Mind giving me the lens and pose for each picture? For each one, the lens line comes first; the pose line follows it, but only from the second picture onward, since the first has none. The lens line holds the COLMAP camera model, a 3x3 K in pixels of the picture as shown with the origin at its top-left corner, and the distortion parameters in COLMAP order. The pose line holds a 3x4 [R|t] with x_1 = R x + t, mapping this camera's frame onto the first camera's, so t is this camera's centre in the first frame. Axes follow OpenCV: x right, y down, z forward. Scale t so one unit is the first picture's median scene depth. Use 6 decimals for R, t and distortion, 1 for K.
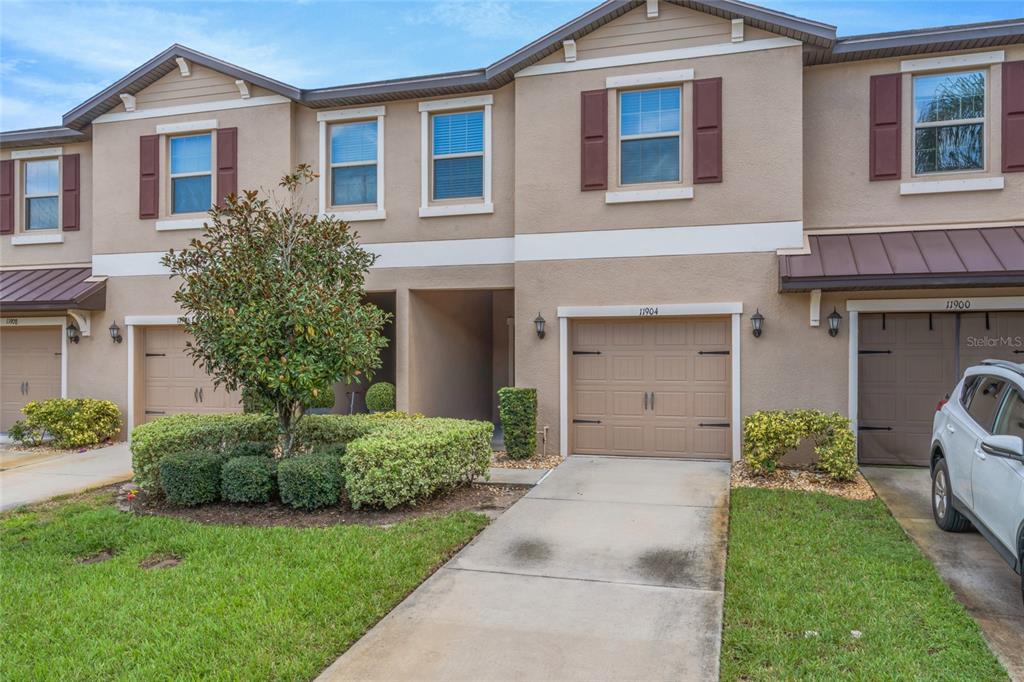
lens RADIAL K [[789.0, 0, 512.0], [0, 789.0, 341.0], [0, 0, 1]] dist [-0.002664, -0.000646]
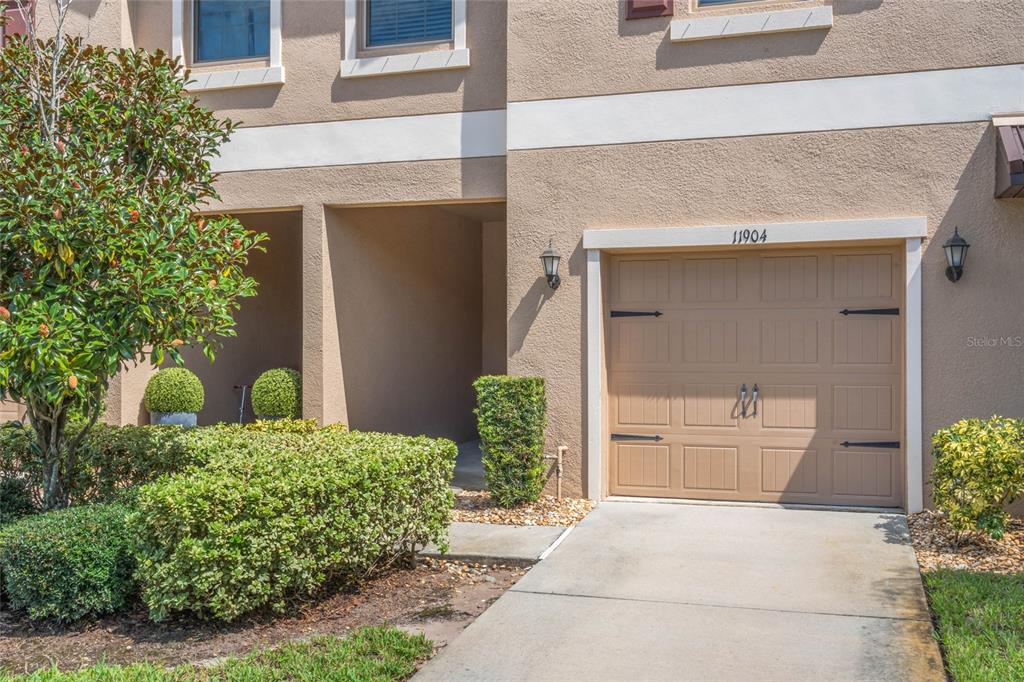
lens RADIAL K [[1079.4, 0, 512.0], [0, 1079.4, 341.0], [0, 0, 1]] dist [-0.003295, 0.012295]
pose [[0.999822, -0.001121, -0.018860, 0.024365], [0.001470, 0.999828, 0.018502, 0.022143], [0.018836, -0.018526, 0.999651, 0.264733]]
